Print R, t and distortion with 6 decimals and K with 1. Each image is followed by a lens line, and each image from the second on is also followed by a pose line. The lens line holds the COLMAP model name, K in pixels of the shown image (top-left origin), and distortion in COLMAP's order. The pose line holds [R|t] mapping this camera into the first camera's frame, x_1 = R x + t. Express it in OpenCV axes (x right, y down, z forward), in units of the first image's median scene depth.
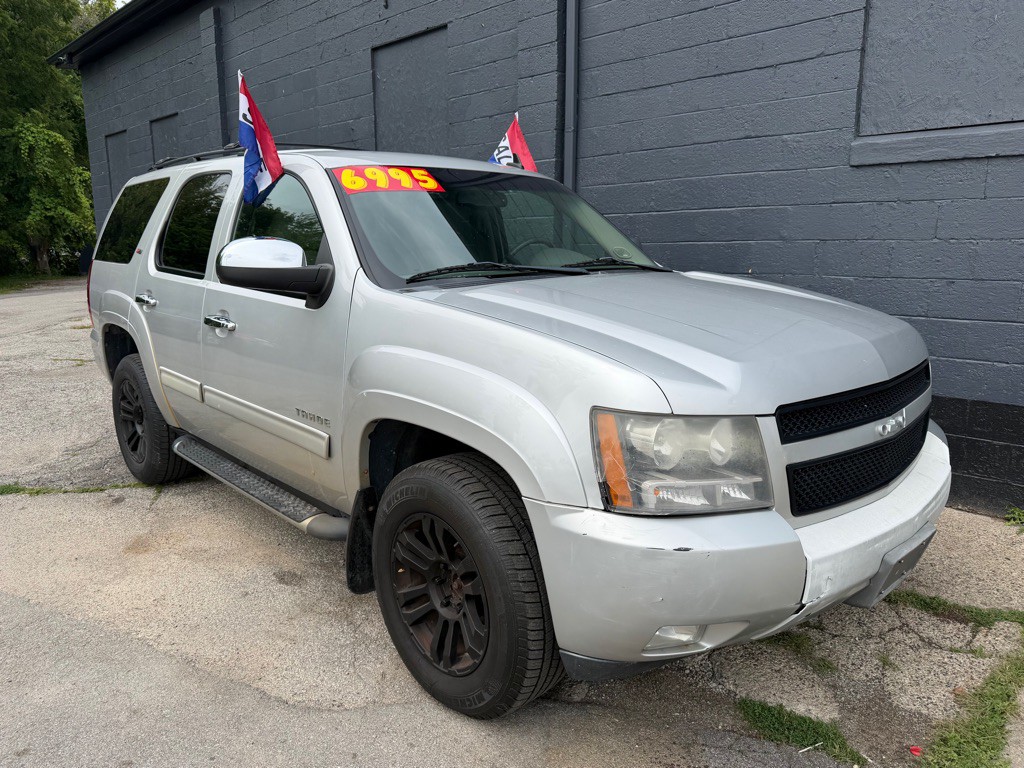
lens RADIAL K [[730.0, 0, 510.2], [0, 730.0, 388.3], [0, 0, 1]] dist [0.009624, -0.013488]
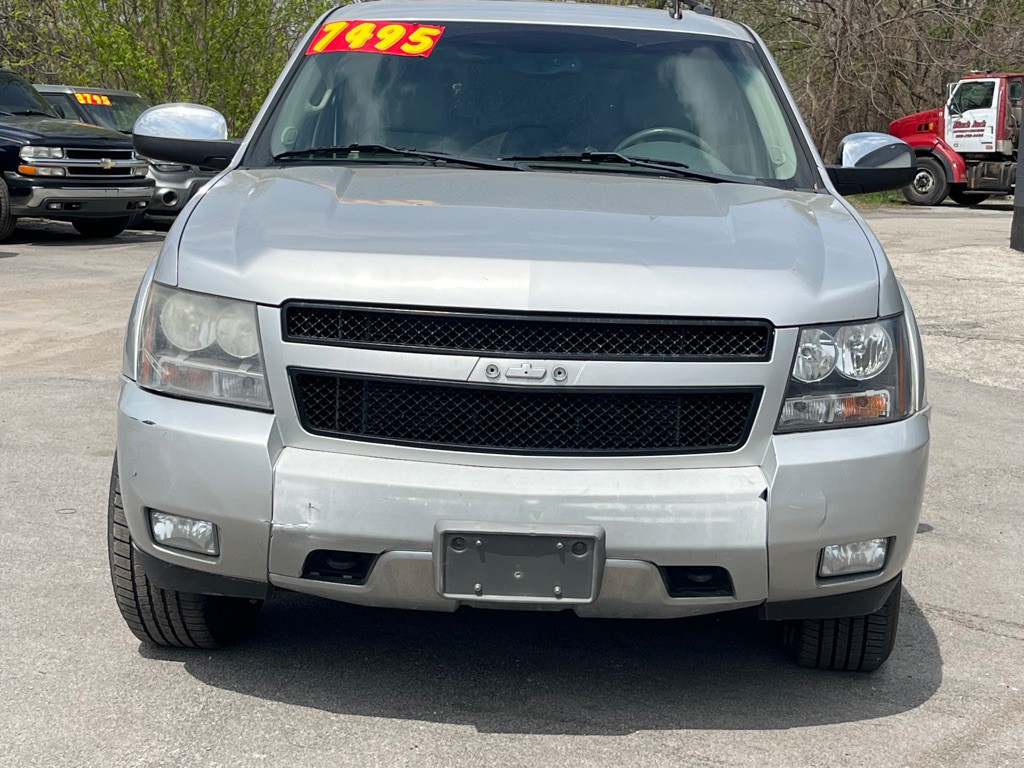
lens RADIAL K [[1795.8, 0, 515.0], [0, 1795.8, 387.8], [0, 0, 1]] dist [0.127285, 0.000000]
pose [[0.722760, 0.132922, -0.678196, 1.434965], [-0.181617, 0.983369, -0.000817, 0.057243], [0.666808, 0.123763, 0.734881, -0.294125]]
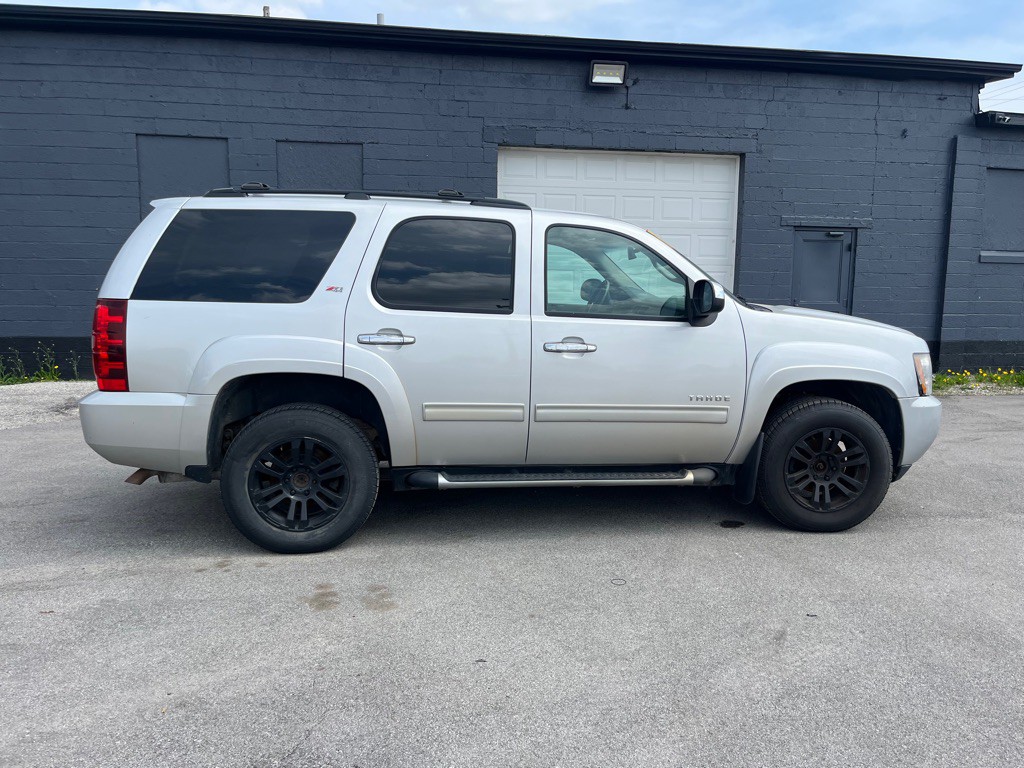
lens RADIAL K [[789.4, 0, 507.2], [0, 789.4, 382.9], [0, 0, 1]] dist [0.029042, -0.035079]
pose [[0.559637, -0.098979, 0.822806, -1.873194], [0.151421, 0.988341, 0.015902, -0.082314], [-0.814787, 0.115691, 0.568100, 0.417794]]
